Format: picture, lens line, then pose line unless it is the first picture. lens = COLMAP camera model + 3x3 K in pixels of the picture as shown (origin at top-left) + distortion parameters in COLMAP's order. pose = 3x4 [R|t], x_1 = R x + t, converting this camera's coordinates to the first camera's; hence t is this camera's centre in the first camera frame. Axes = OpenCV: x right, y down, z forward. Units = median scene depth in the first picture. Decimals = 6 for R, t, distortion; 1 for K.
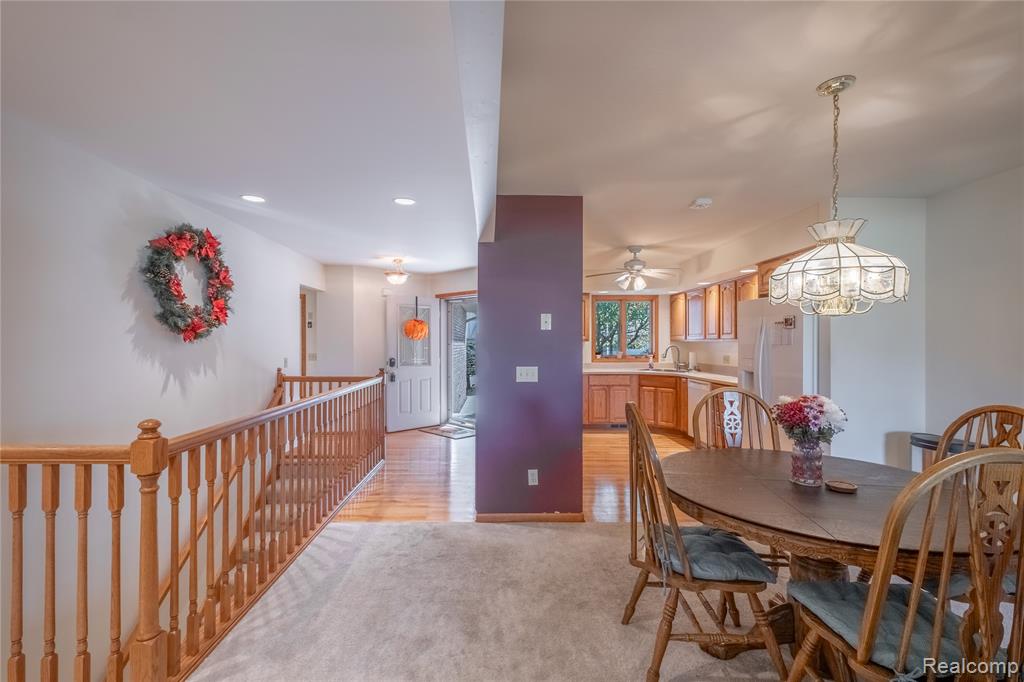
lens RADIAL K [[436.9, 0, 488.7], [0, 436.9, 345.0], [0, 0, 1]] dist [0.001460, 0.000099]
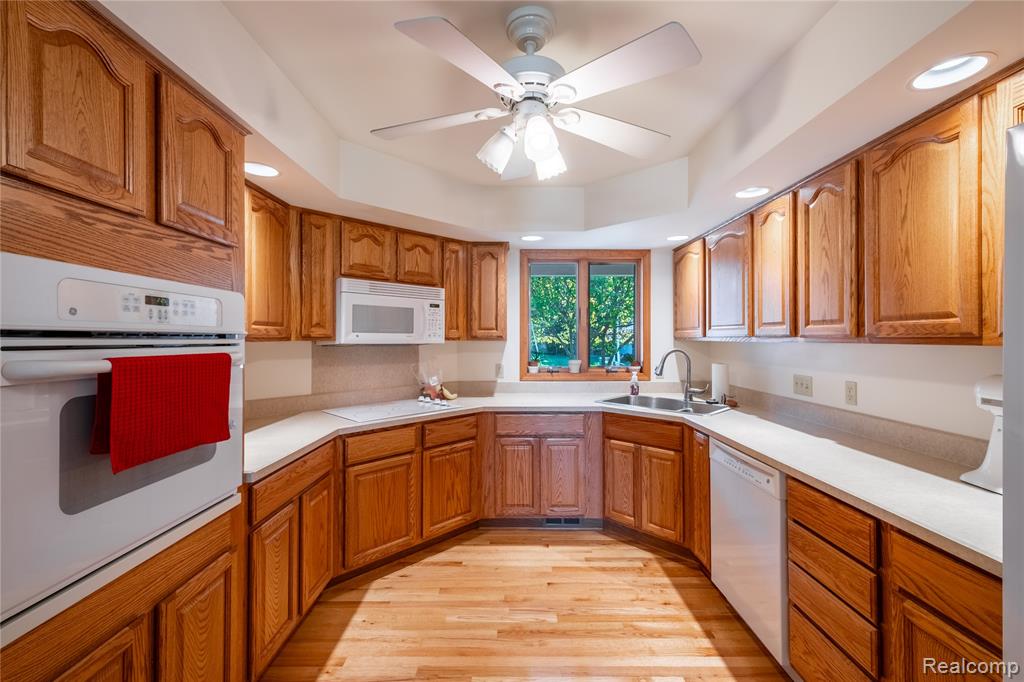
lens RADIAL K [[431.8, 0, 511.5], [0, 431.8, 338.5], [0, 0, 1]] dist [0.022326, 0.000129]
pose [[0.999986, 0.000981, 0.005179, 0.270043], [-0.000965, 0.999995, -0.003099, -0.010434], [-0.005182, 0.003094, 0.999982, 0.598746]]
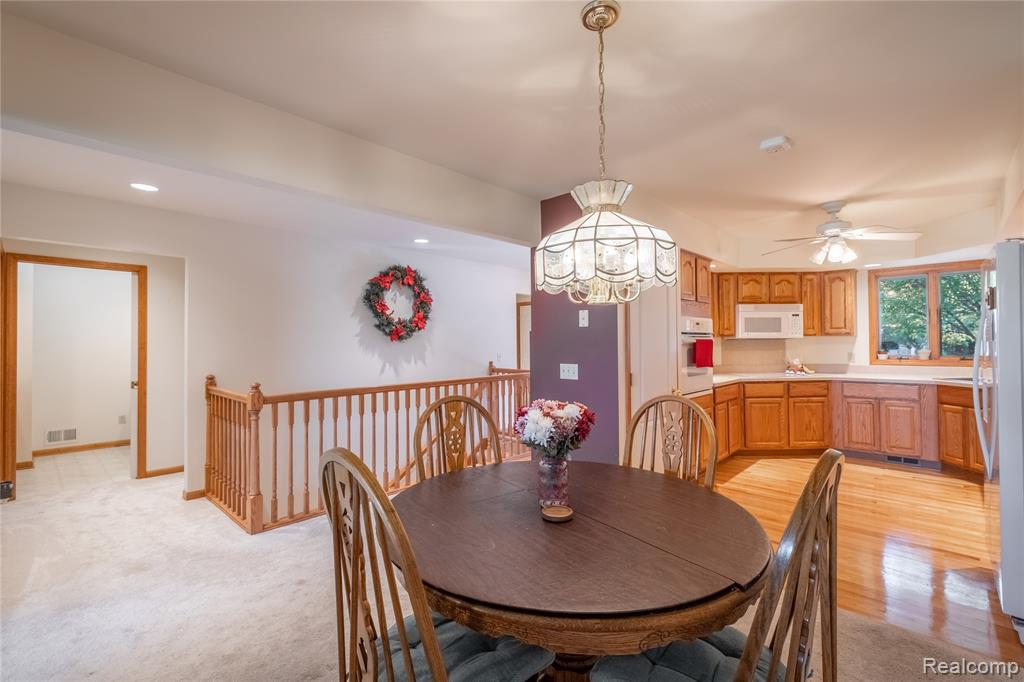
lens RADIAL K [[446.0, 0, 507.4], [0, 446.0, 337.7], [0, 0, 1]] dist [-0.000395, -0.000375]
pose [[0.717358, -0.014618, -0.696551, 0.385074], [0.007085, 0.999881, -0.013688, 0.001583], [0.696669, 0.004884, 0.717376, 0.087343]]
